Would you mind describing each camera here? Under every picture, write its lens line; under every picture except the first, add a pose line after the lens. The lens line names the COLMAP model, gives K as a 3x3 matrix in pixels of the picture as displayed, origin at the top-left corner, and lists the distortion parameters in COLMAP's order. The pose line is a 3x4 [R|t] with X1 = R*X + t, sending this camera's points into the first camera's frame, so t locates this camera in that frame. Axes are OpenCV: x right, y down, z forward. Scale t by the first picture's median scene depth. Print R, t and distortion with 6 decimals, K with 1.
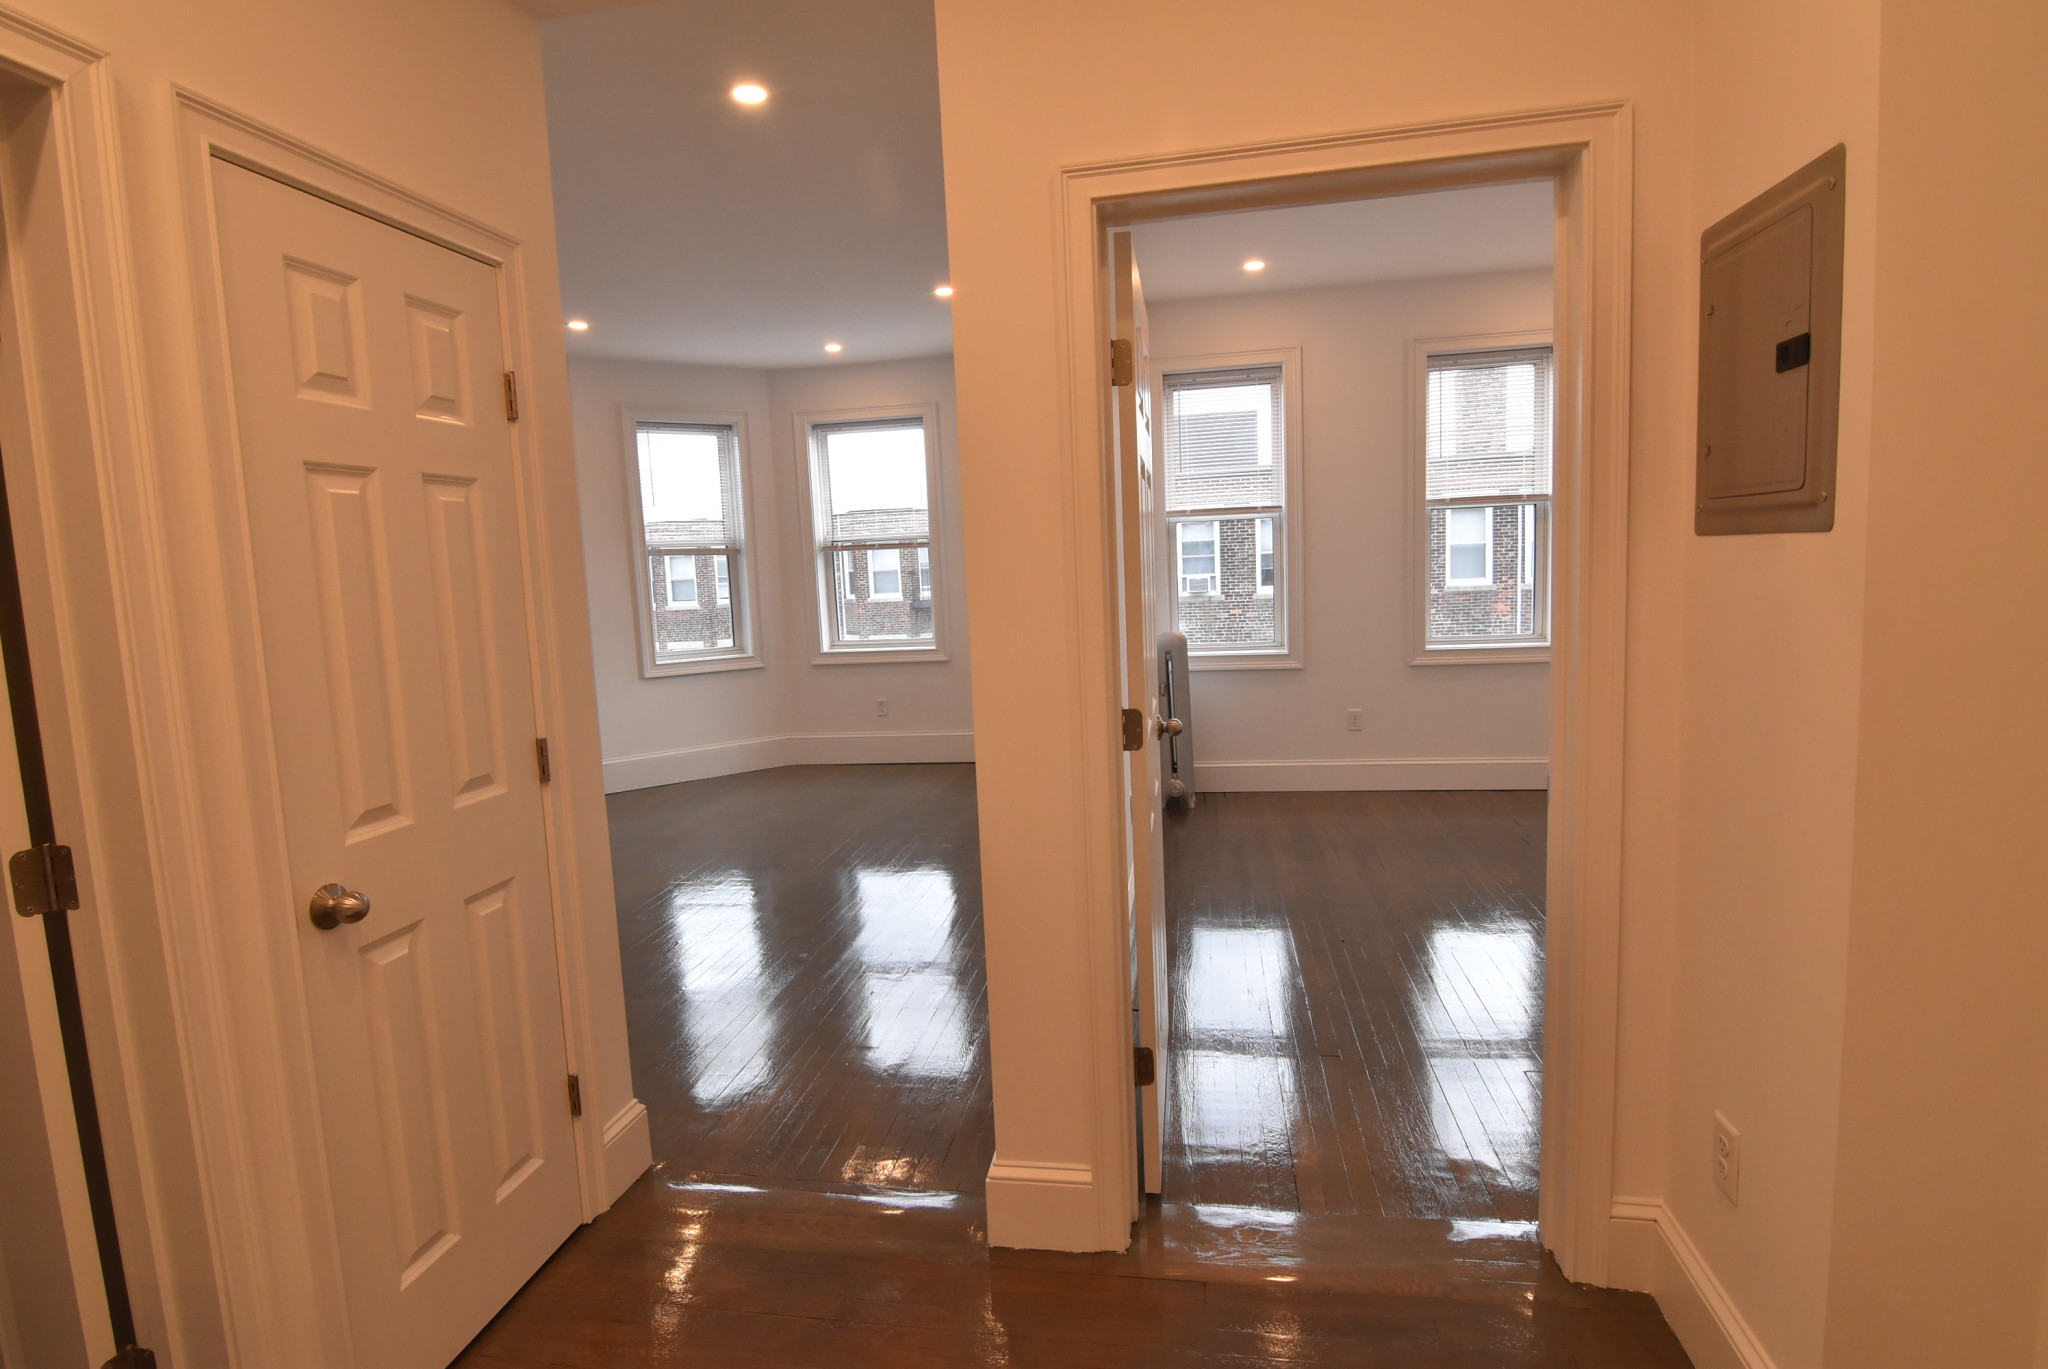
lens RADIAL K [[1020.2, 0, 1023.6], [0, 1020.2, 692.2], [0, 0, 1]] dist [-0.019429, -0.002827]
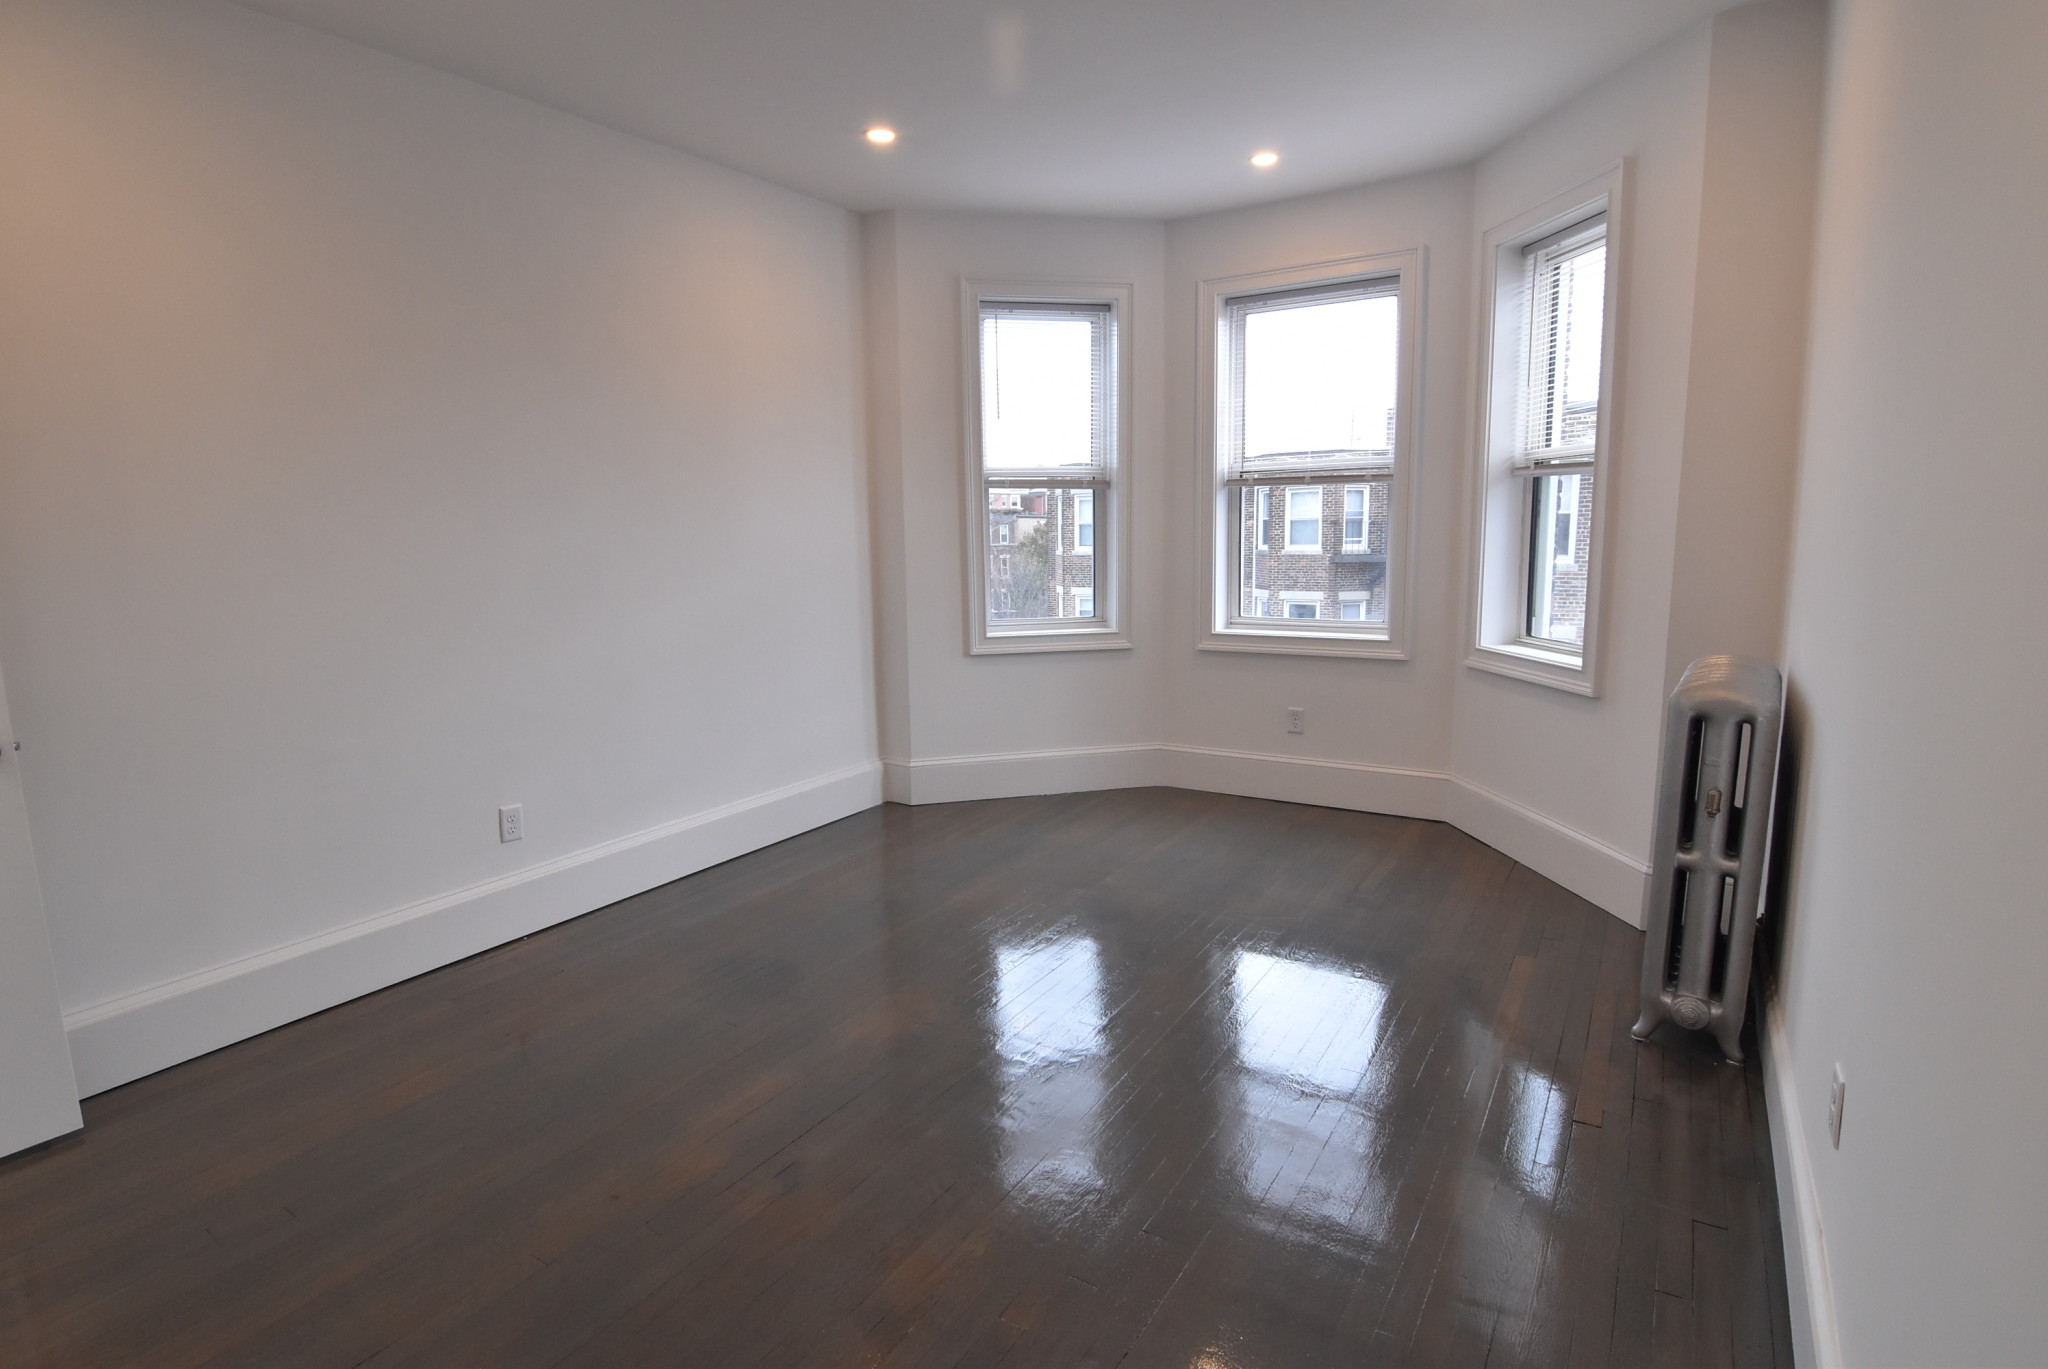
lens RADIAL K [[1020.2, 0, 1011.8], [0, 1020.2, 687.3], [0, 0, 1]] dist [-0.019429, -0.002827]
pose [[0.917796, 0.086946, -0.387415, -0.052943], [-0.069190, 0.995823, 0.059575, -0.034677], [0.390976, -0.027873, 0.919979, 0.312910]]
